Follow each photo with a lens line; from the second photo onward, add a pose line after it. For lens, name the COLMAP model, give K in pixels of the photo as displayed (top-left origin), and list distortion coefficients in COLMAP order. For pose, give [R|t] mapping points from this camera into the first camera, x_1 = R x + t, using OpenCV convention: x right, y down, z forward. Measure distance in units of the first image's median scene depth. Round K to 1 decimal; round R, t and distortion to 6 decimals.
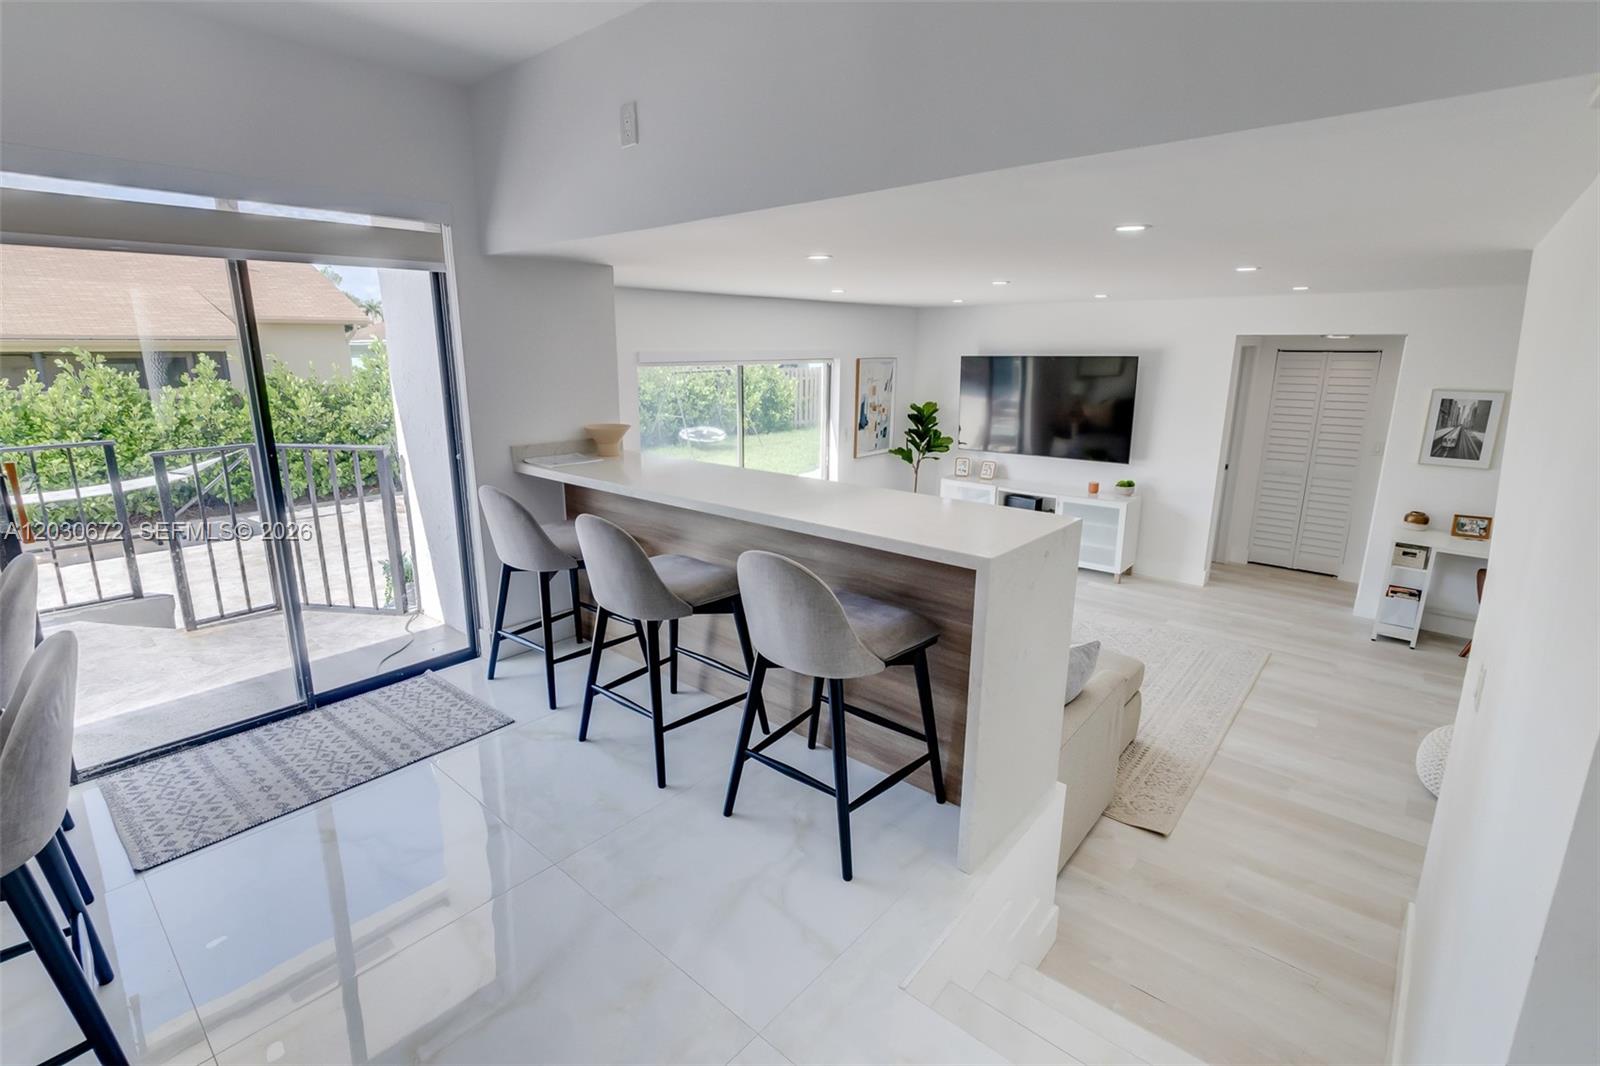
lens RADIAL K [[752.3, 0, 773.8], [0, 752.3, 531.8], [0, 0, 1]] dist [-0.000333, 0.000226]
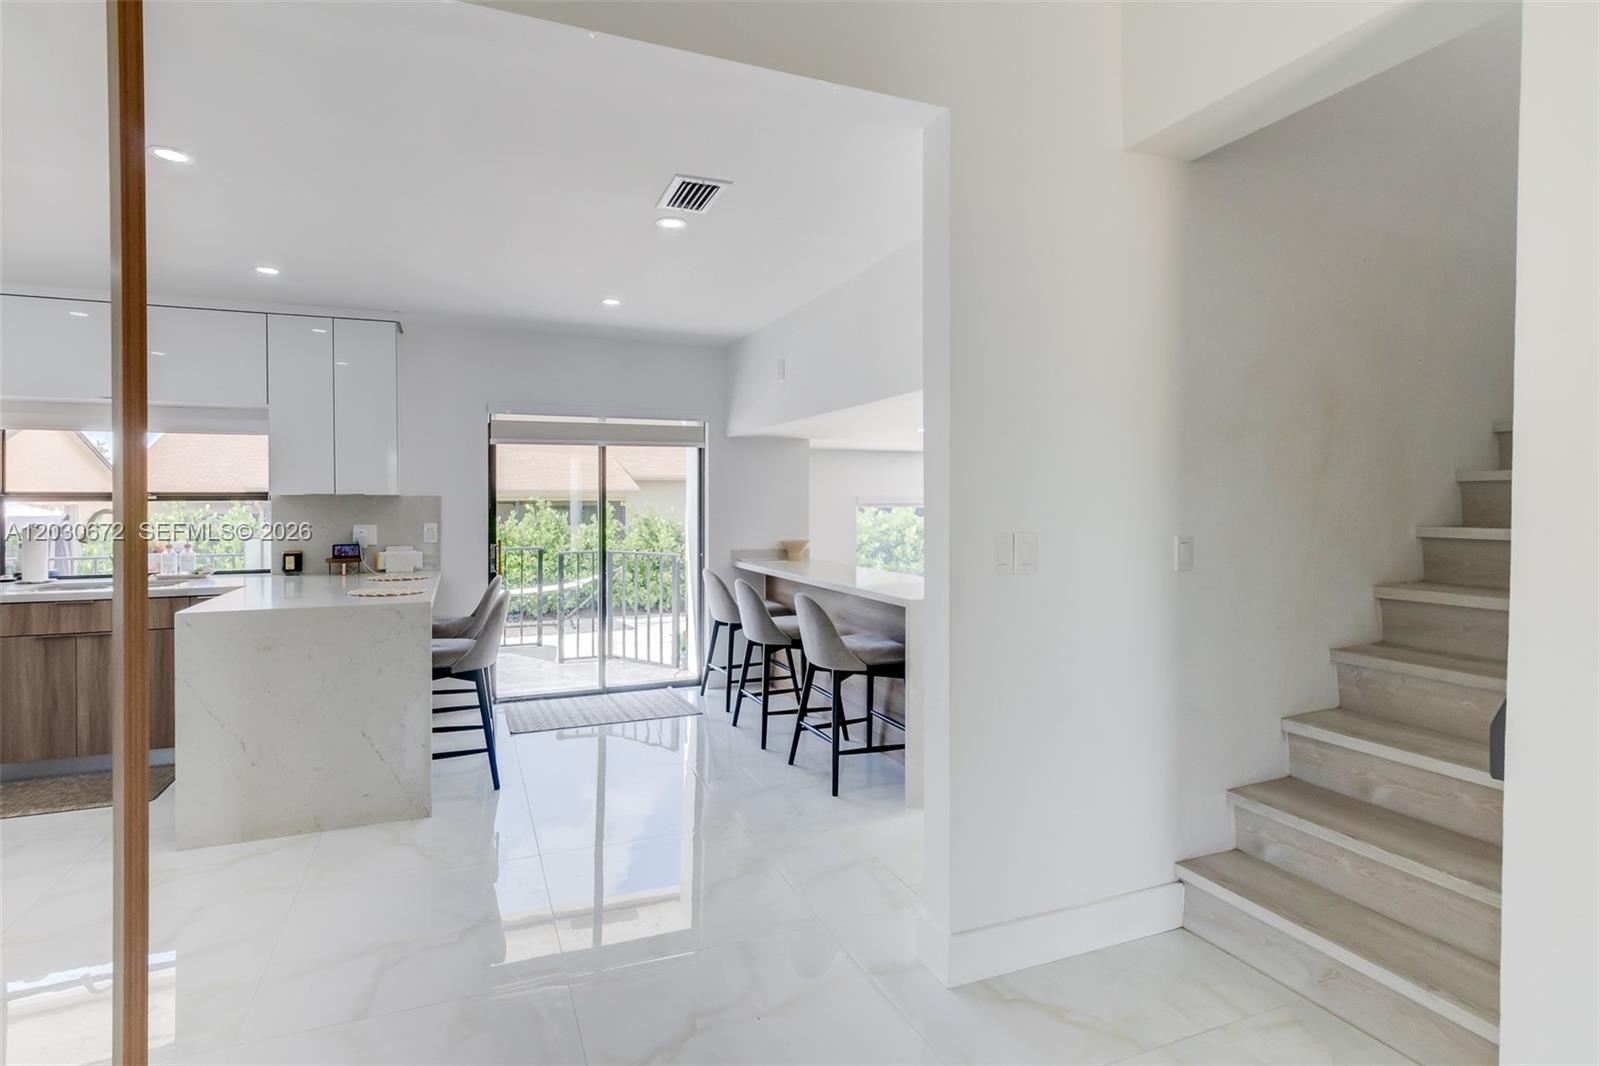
lens RADIAL K [[752.0, 0, 748.6], [0, 752.0, 508.5], [0, 0, 1]] dist [-0.000210, -0.000399]
pose [[0.894536, 0.004283, -0.446975, 0.298049], [-0.105714, 0.973614, -0.202237, 0.090267], [0.434315, 0.228160, 0.871386, -0.298319]]
